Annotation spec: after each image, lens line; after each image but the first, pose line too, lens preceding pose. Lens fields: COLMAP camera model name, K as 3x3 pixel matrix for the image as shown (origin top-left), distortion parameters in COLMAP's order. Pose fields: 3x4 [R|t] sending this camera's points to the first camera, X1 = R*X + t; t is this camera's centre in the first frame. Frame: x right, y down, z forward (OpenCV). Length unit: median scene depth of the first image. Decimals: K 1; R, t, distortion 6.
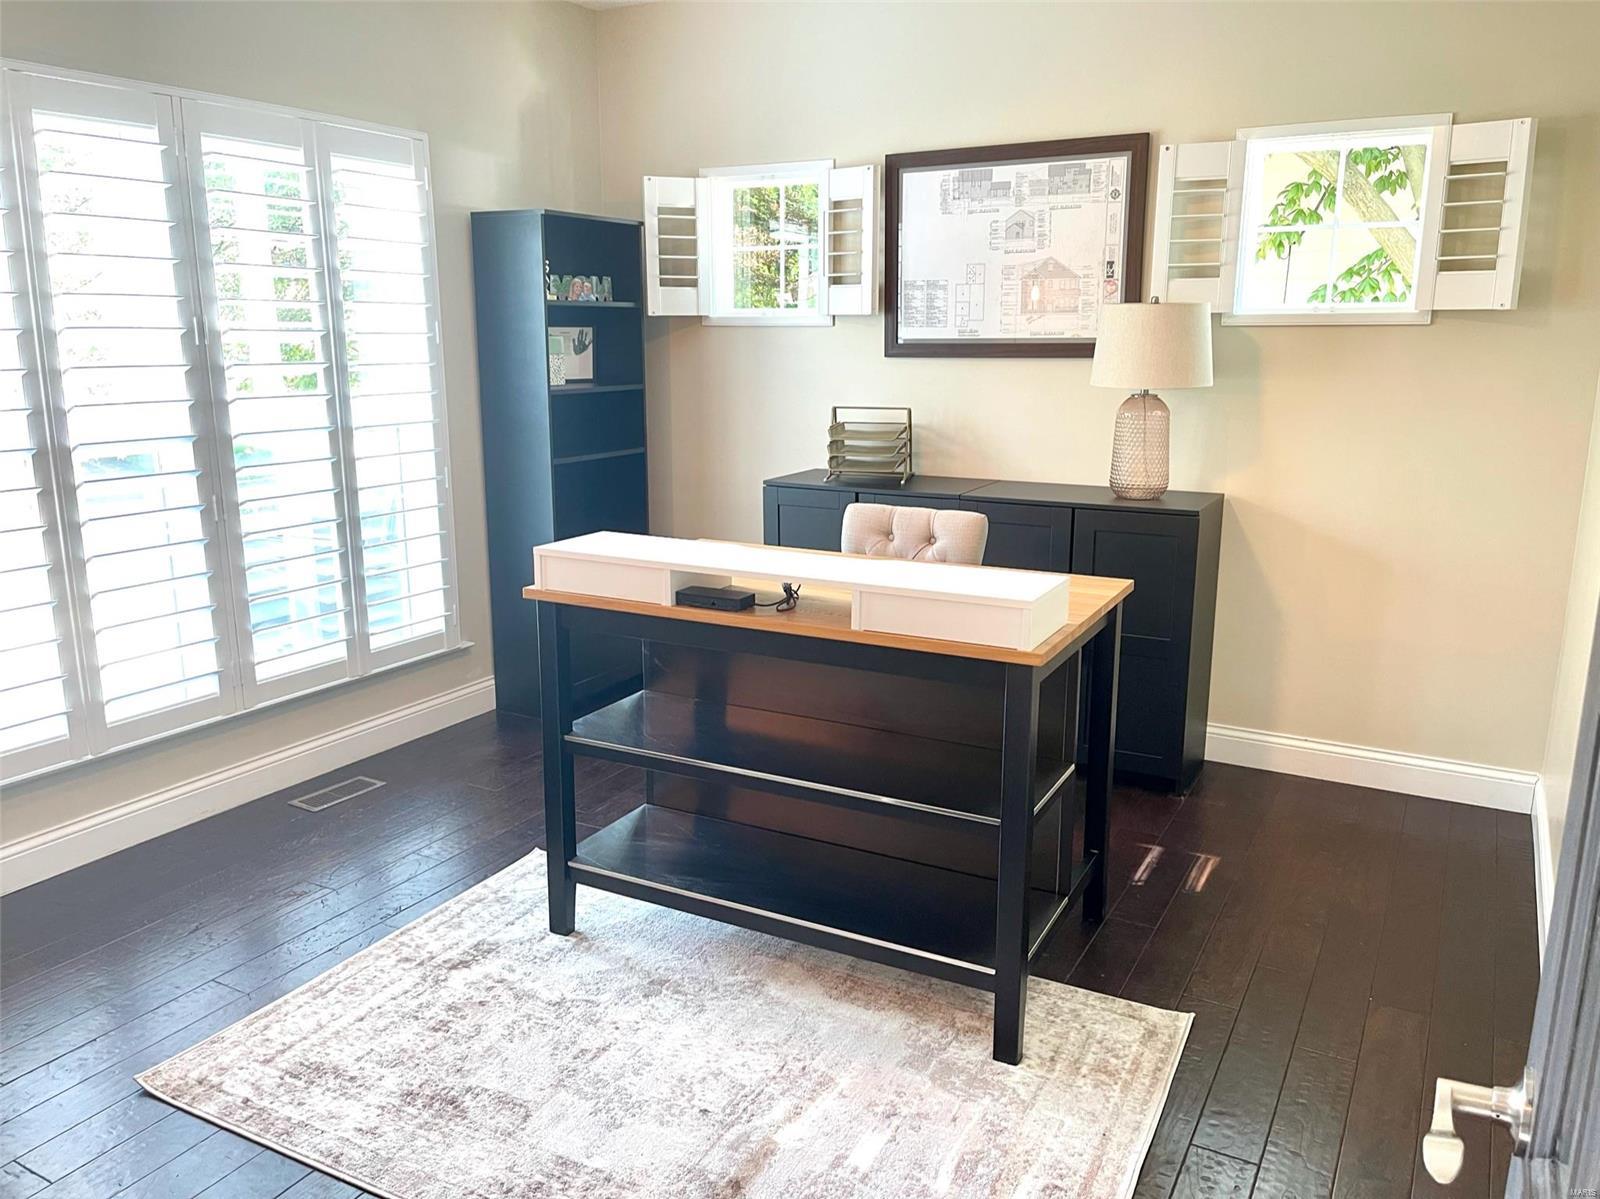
lens RADIAL K [[1212.2, 0, 802.5], [0, 1212.2, 597.8], [0, 0, 1]] dist [0.047996, -0.052198]
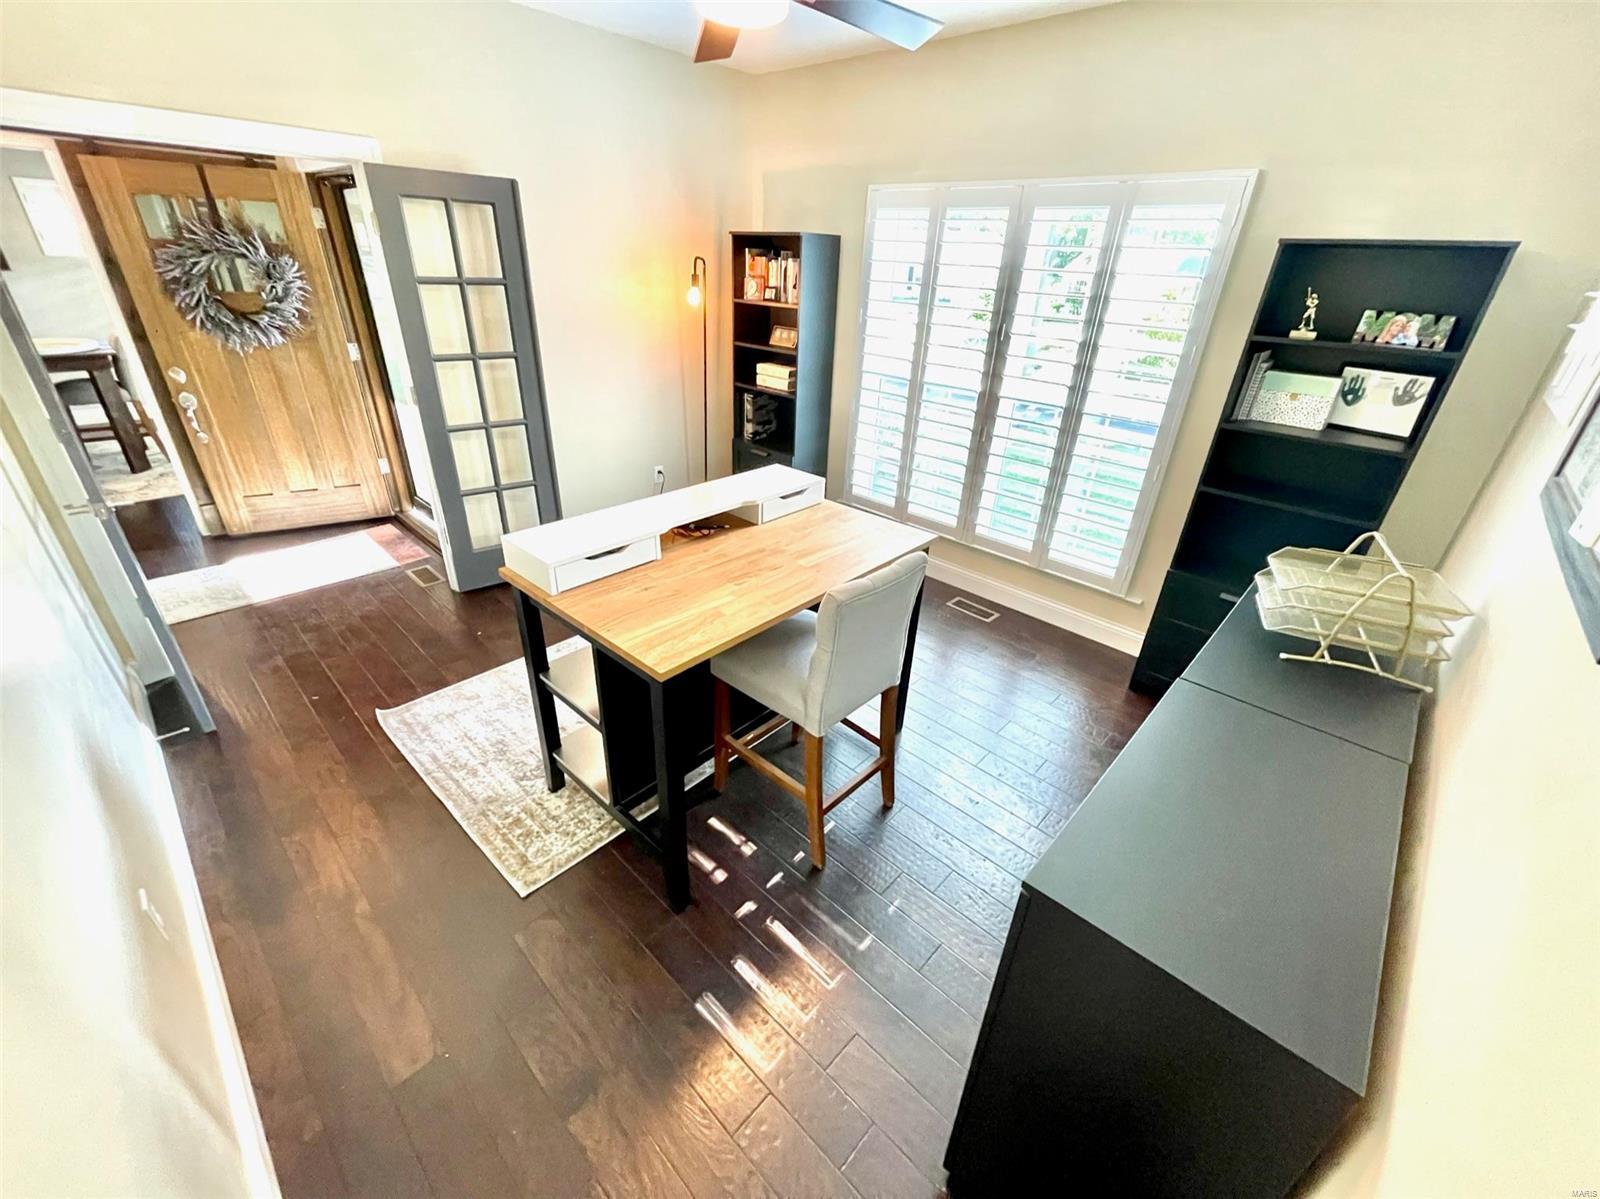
lens RADIAL K [[649.4, 0, 801.7], [0, 649.4, 603.5], [0, 0, 1]] dist [-0.000125, 0.000267]
pose [[-0.247254, 0.438837, -0.863879, 0.487042], [-0.258120, 0.829514, 0.495258, -0.247615], [0.933937, 0.345439, -0.091828, 0.836659]]
